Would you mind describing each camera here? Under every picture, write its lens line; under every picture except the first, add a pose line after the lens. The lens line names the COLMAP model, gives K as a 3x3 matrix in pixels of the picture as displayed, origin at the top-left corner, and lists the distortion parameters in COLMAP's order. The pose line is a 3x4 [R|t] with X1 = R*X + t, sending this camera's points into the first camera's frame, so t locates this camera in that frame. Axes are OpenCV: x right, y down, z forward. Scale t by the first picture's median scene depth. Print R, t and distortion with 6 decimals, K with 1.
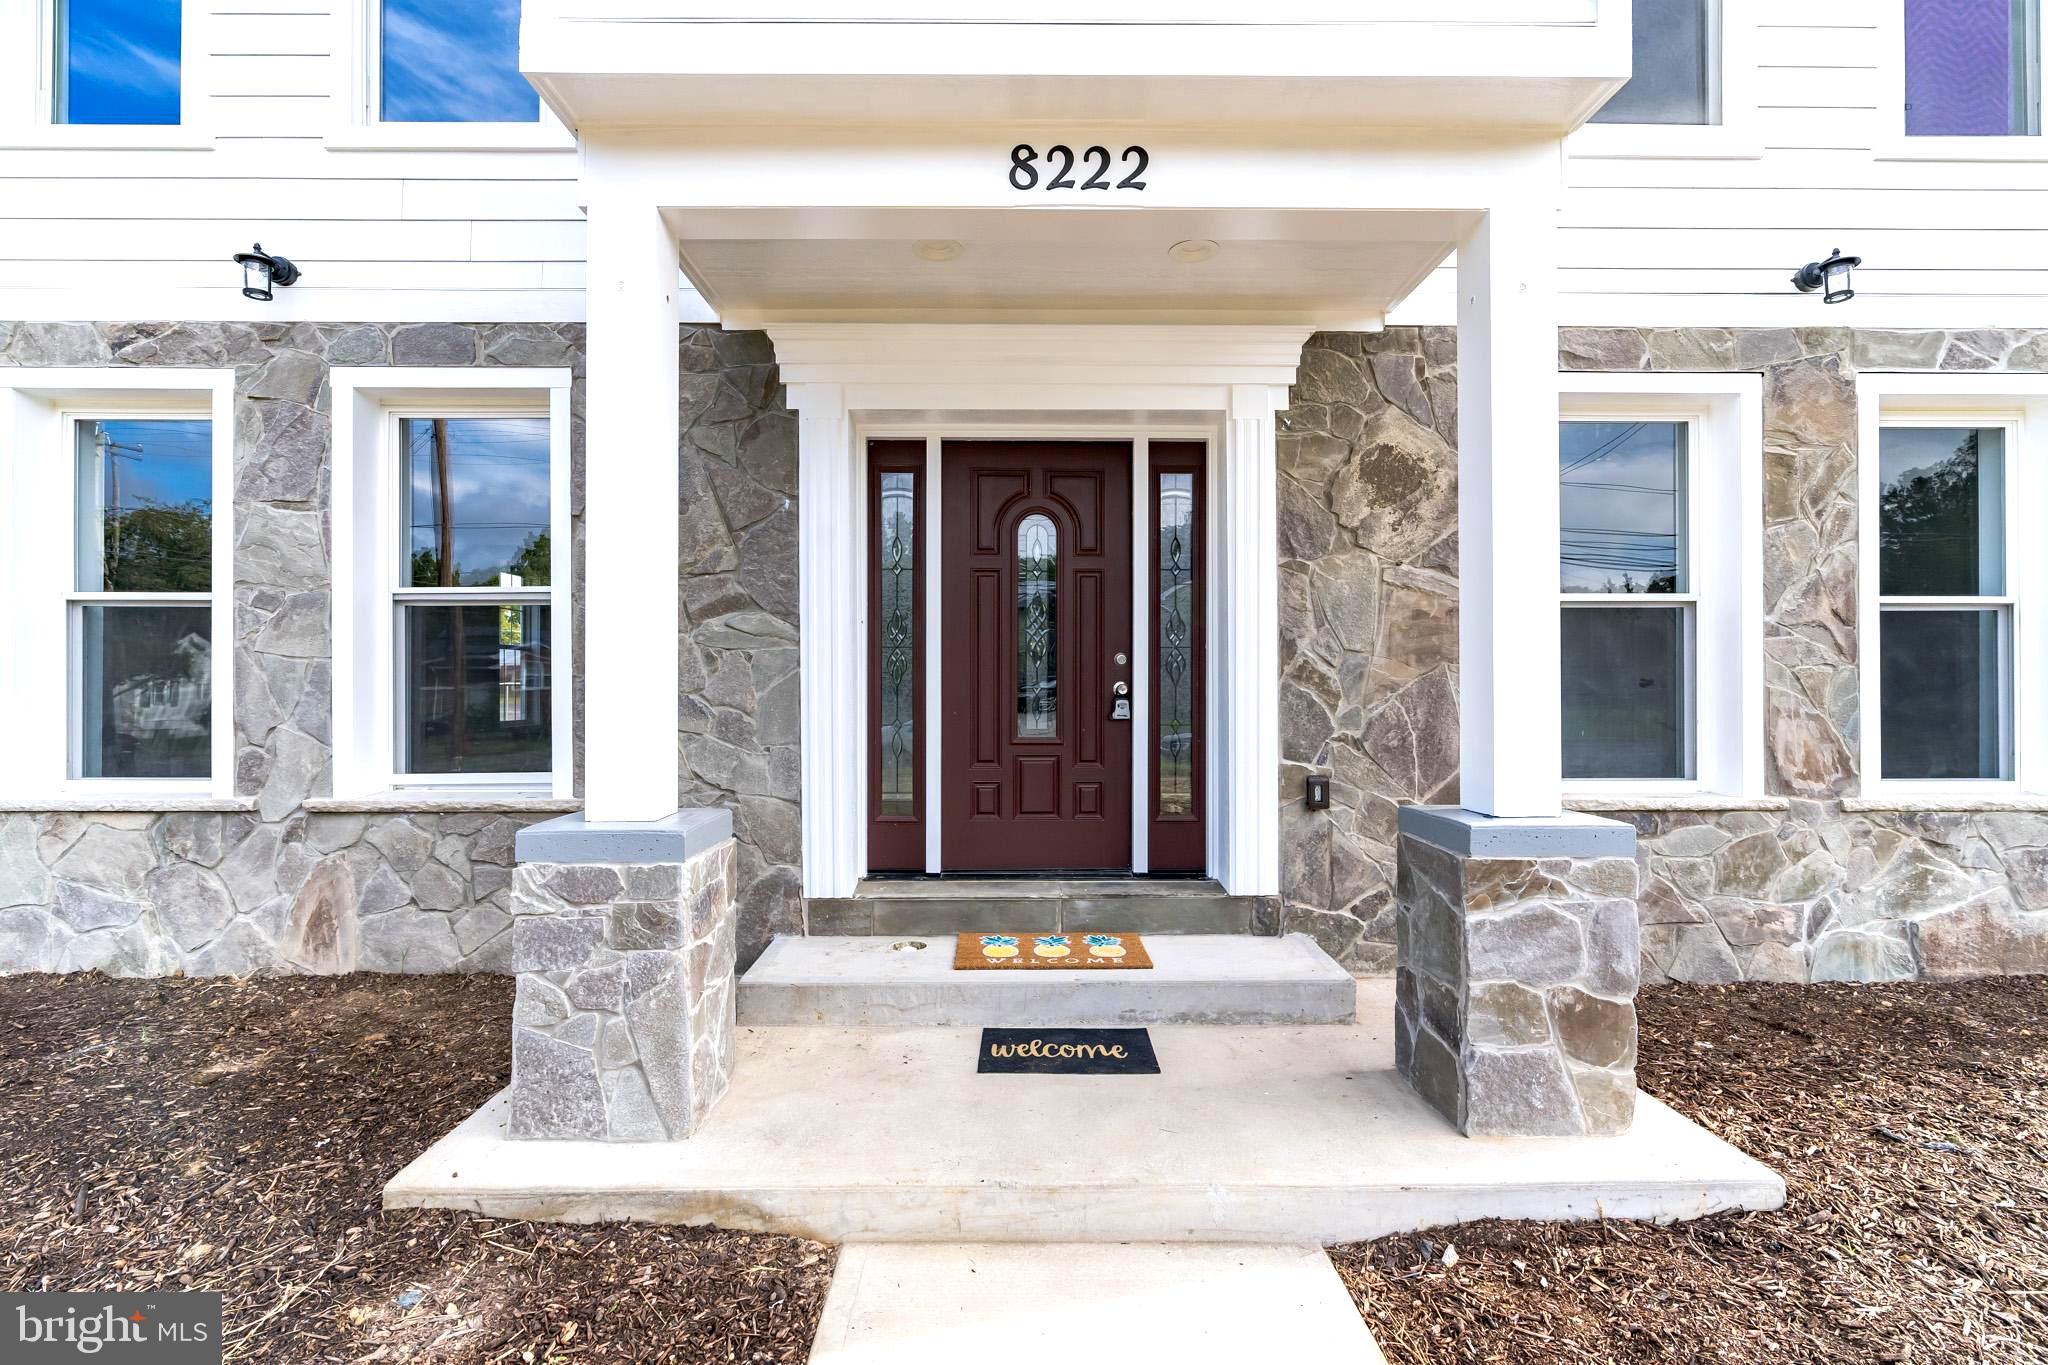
lens RADIAL K [[933.7, 0, 1026.3], [0, 933.7, 678.1], [0, 0, 1]] dist [-0.010776, 0.001495]
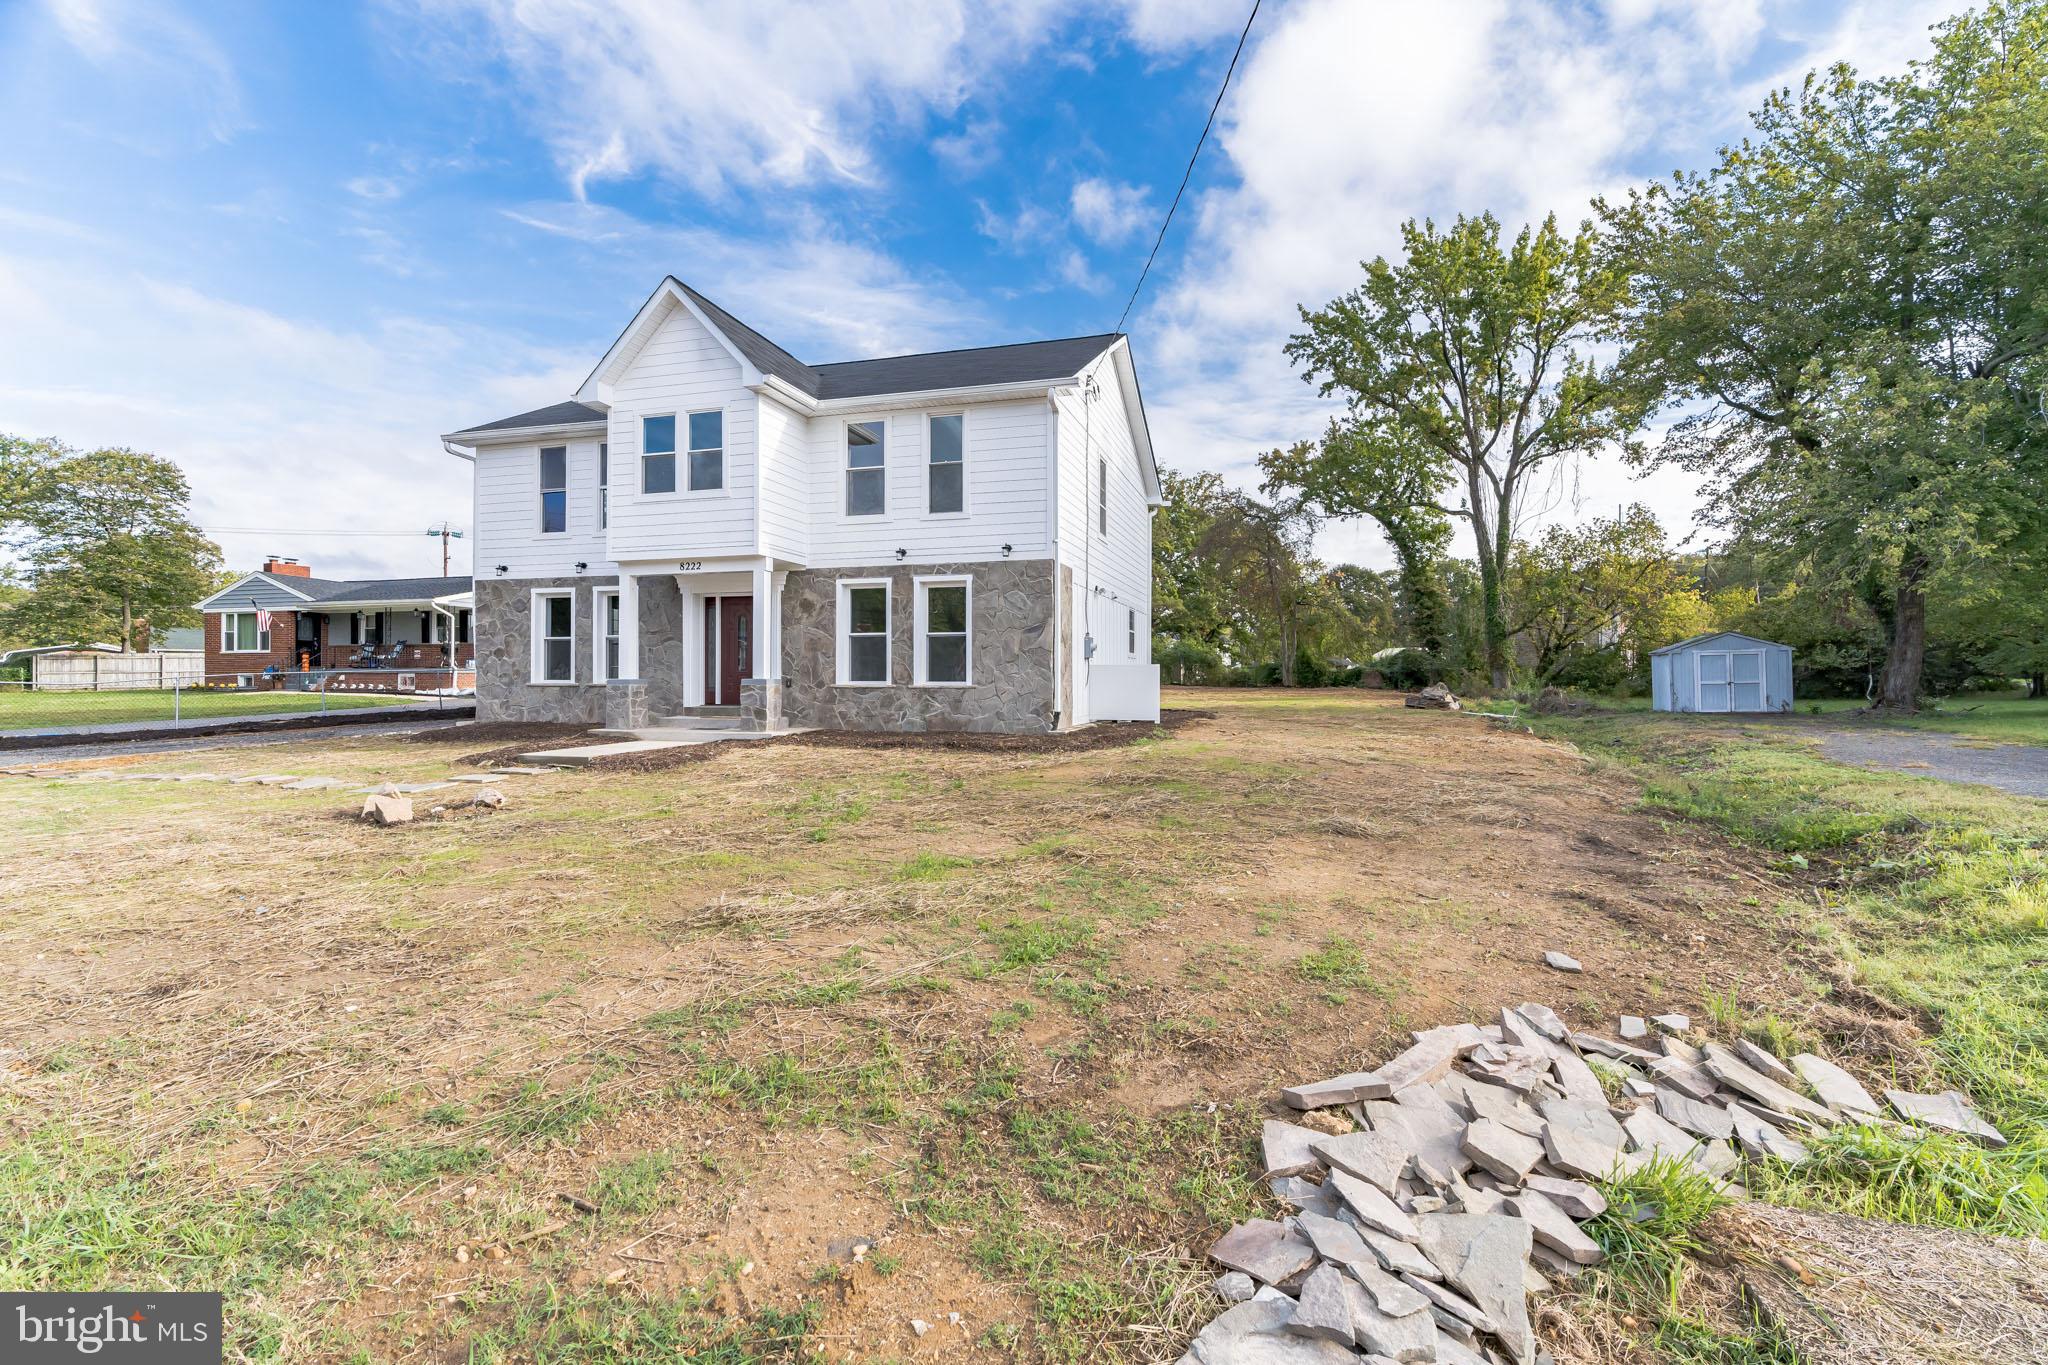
lens RADIAL K [[933.7, 0, 1009.4], [0, 933.7, 664.7], [0, 0, 1]] dist [-0.010776, 0.001495]
pose [[0.955991, -0.002187, -0.293388, 2.465313], [0.000234, 0.999978, -0.006692, 0.070646], [0.293396, 0.006328, 0.955970, -2.679712]]
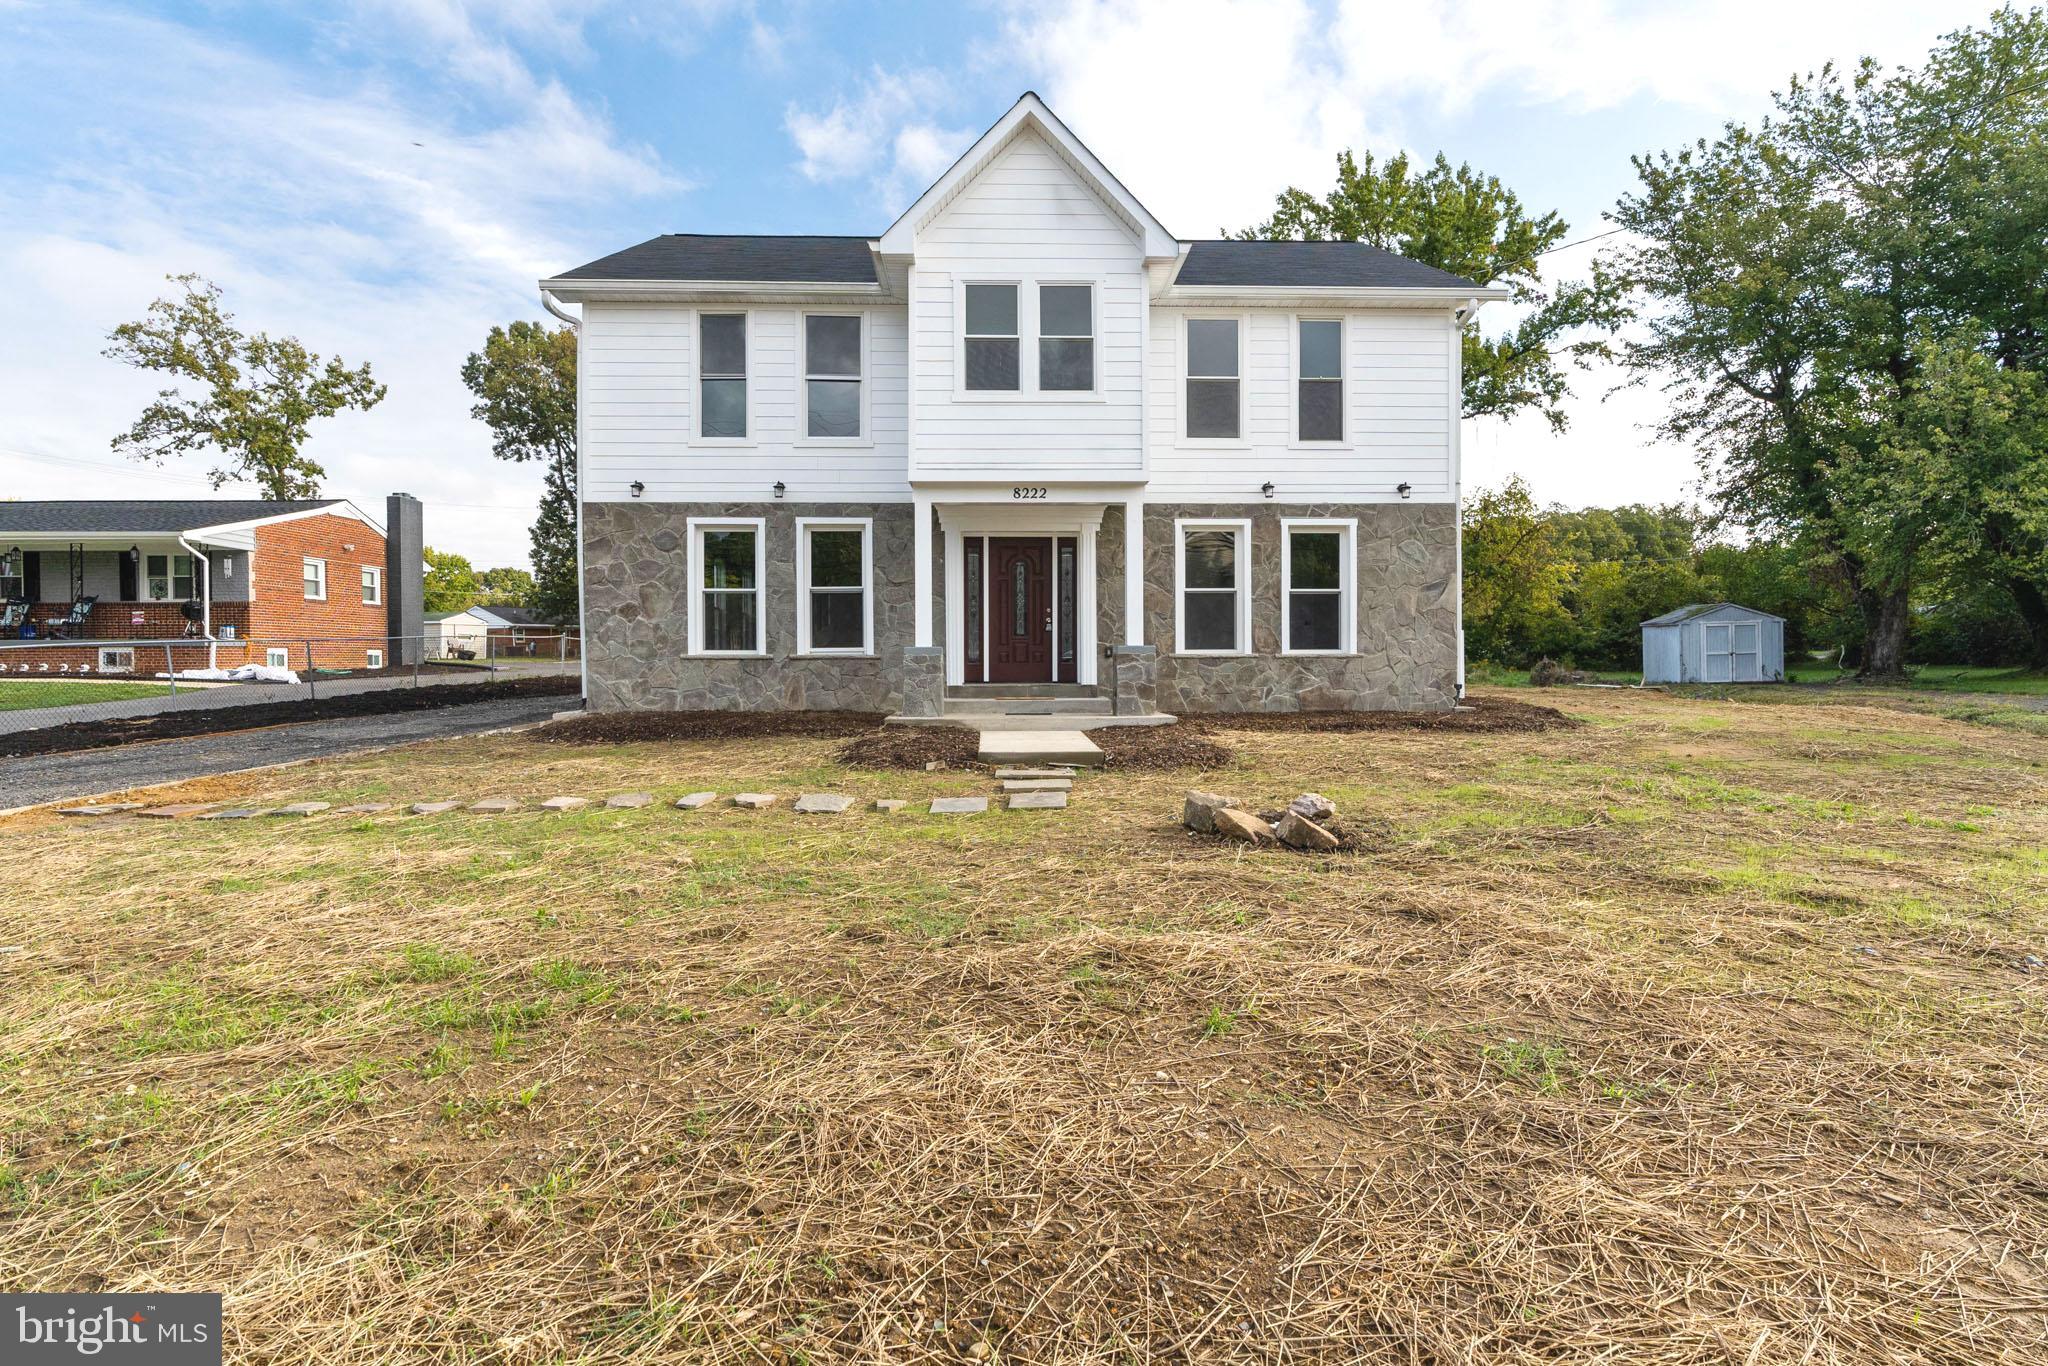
lens RADIAL K [[1100.9, 0, 1027.8], [0, 1100.9, 668.7], [0, 0, 1]] dist [-0.015992, 0.002711]
pose [[0.999869, -0.002099, 0.016056, -0.024151], [0.001761, 0.999778, 0.021010, 0.101180], [-0.016096, -0.020979, 0.999650, -2.747041]]
